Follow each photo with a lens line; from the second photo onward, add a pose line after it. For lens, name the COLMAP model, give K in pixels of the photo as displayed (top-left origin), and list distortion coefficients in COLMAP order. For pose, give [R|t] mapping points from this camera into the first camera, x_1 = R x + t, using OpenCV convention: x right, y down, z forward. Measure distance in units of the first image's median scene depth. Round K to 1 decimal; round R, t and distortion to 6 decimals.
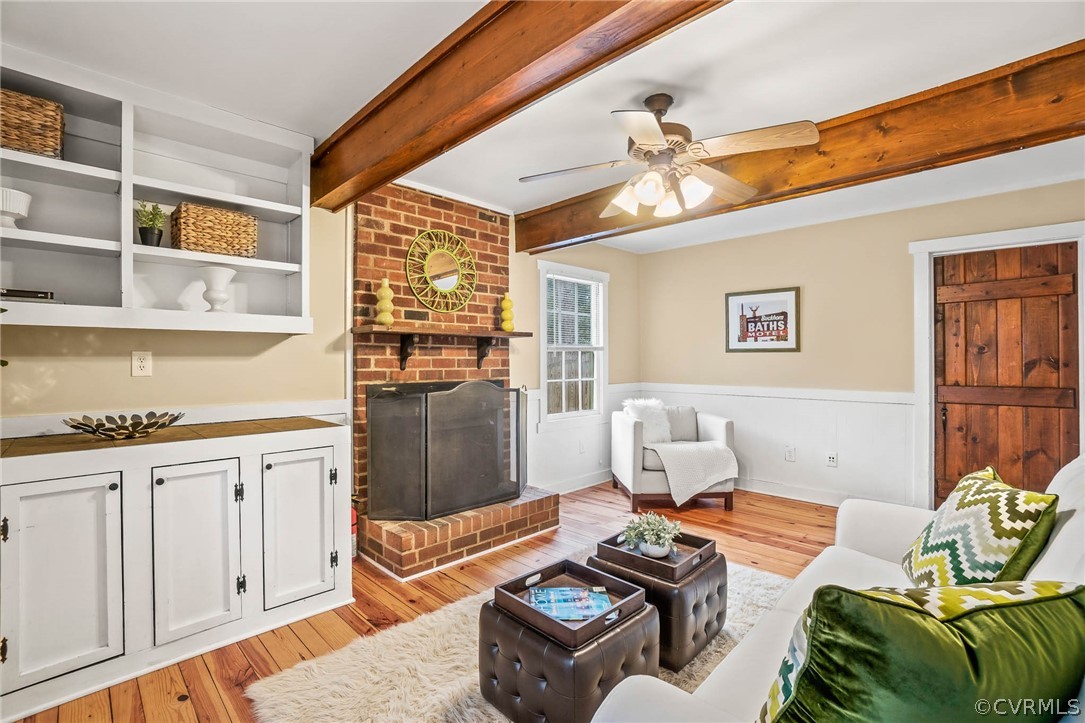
lens RADIAL K [[483.9, 0, 533.0], [0, 483.9, 360.2], [0, 0, 1]] dist [-0.063407, 0.022392]
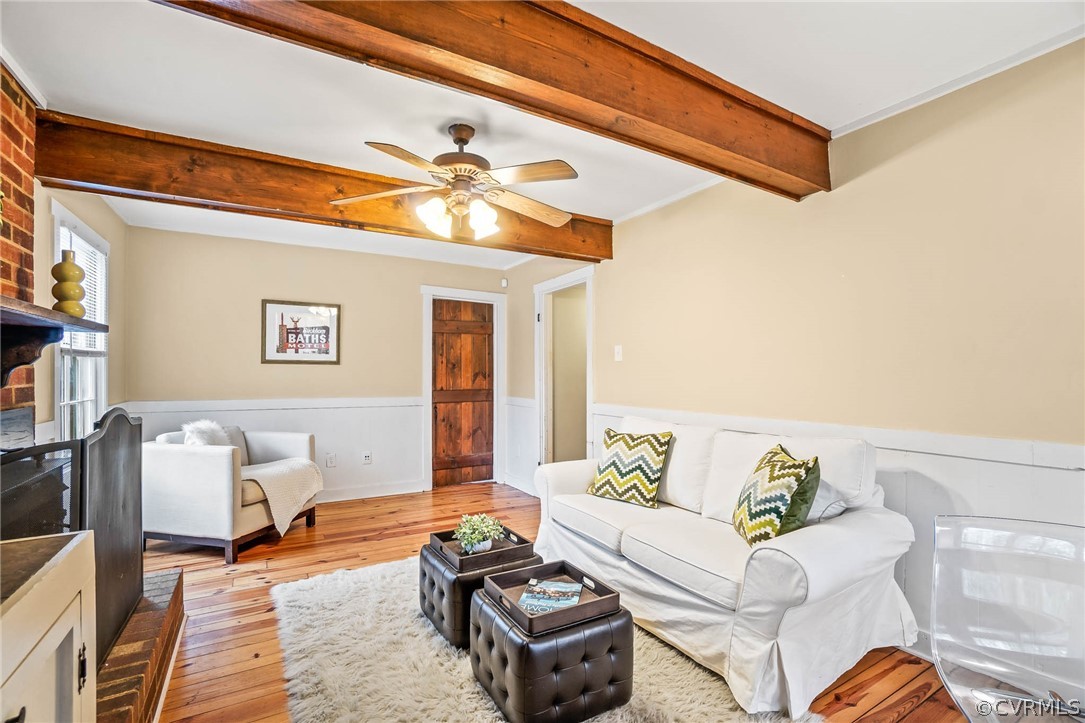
lens RADIAL K [[475.9, 0, 538.5], [0, 475.9, 373.3], [0, 0, 1]] dist [-0.063326, 0.020045]
pose [[0.244660, 0.001141, 0.969608, -0.459769], [-0.004556, 0.999990, -0.000028, 0.000129], [-0.969598, -0.004411, 0.244662, 0.367281]]
